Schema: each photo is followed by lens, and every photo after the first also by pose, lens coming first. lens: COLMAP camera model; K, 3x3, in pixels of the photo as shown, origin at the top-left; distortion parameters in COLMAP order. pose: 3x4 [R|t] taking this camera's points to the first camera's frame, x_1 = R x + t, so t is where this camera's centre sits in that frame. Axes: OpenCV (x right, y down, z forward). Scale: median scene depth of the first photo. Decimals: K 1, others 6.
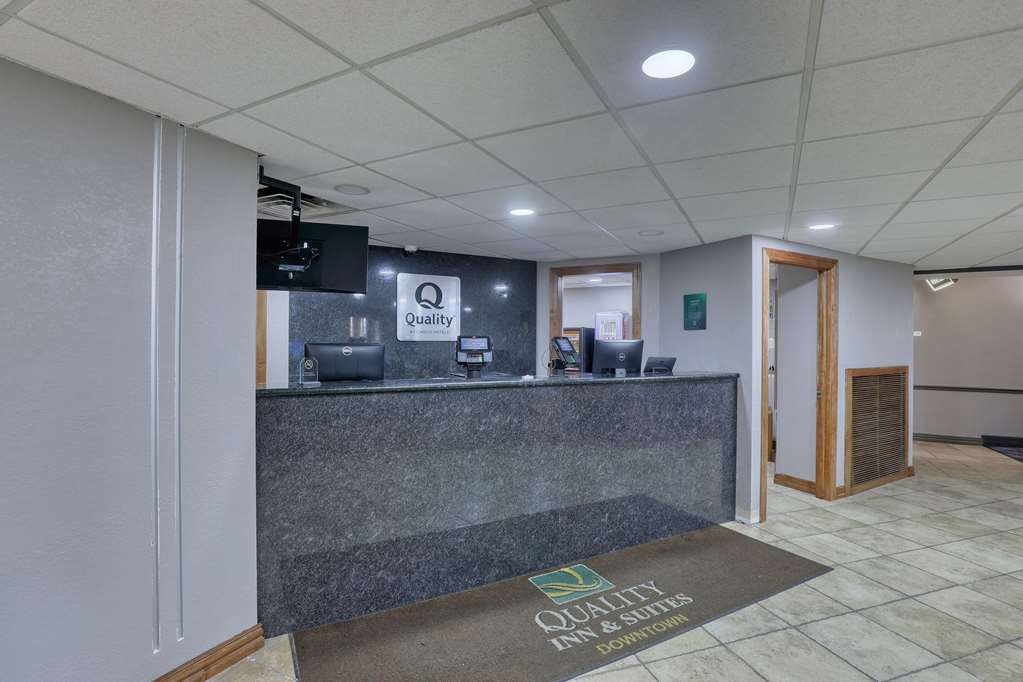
lens RADIAL K [[494.9, 0, 515.5], [0, 494.9, 340.8], [0, 0, 1]] dist [-0.021217, -0.001427]
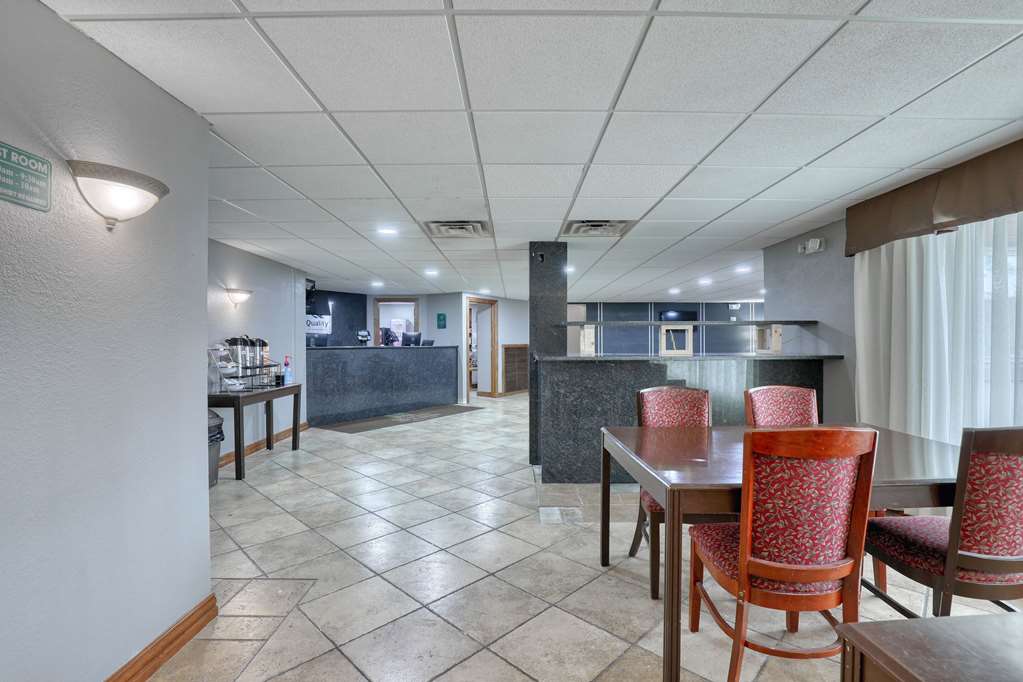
lens RADIAL K [[473.7, 0, 514.6], [0, 473.7, 343.4], [0, 0, 1]] dist [-0.029779, 0.004155]
pose [[0.885015, -0.013467, 0.465368, -0.456338], [0.011855, 0.999909, 0.006390, 0.045870], [-0.465412, -0.000138, 0.885094, -1.391826]]
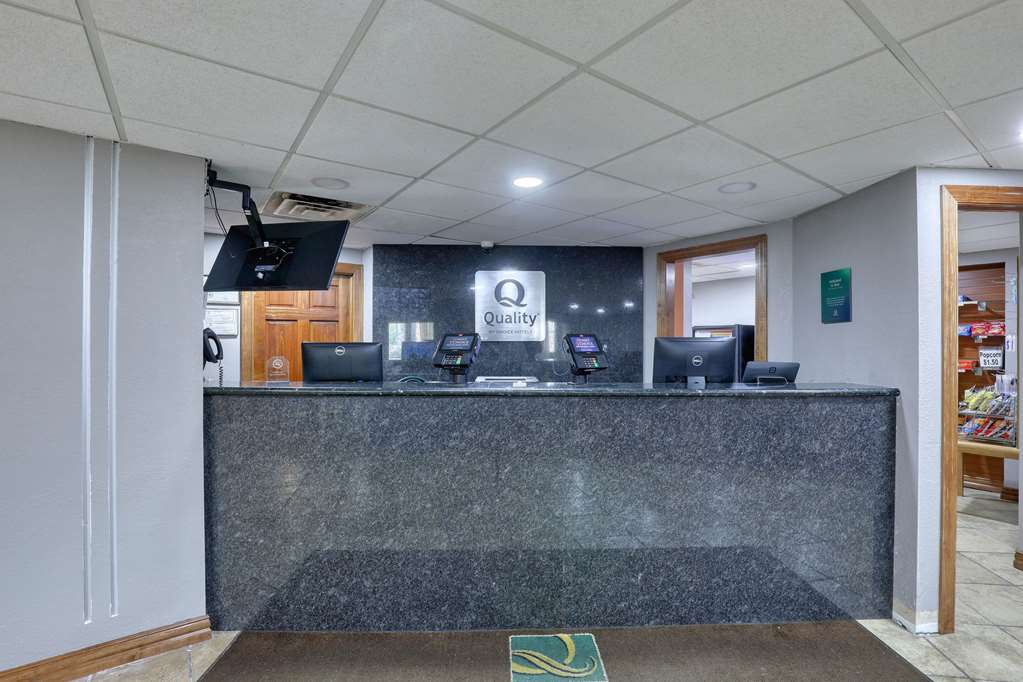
lens RADIAL K [[473.7, 0, 514.1], [0, 473.7, 340.5], [0, 0, 1]] dist [-0.029779, 0.004155]
pose [[0.890562, -0.006364, -0.454818, 0.304823], [0.003619, 0.999970, -0.006908, 0.006359], [0.454848, 0.004506, 0.890558, 0.258507]]
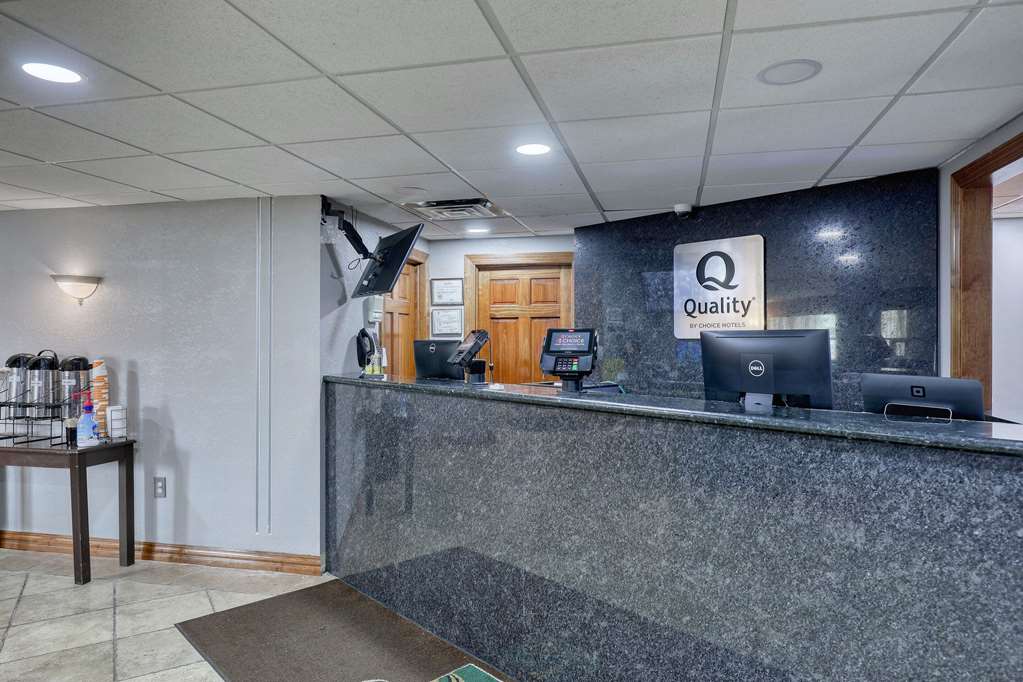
lens RADIAL K [[648.9, 0, 511.2], [0, 648.9, 340.5], [0, 0, 1]] dist [0.001525, 0.001752]
pose [[0.233009, -0.007312, -0.972447, 0.777623], [-0.000153, 0.999971, -0.007556, 0.011973], [0.972475, 0.001910, 0.233001, 0.667238]]
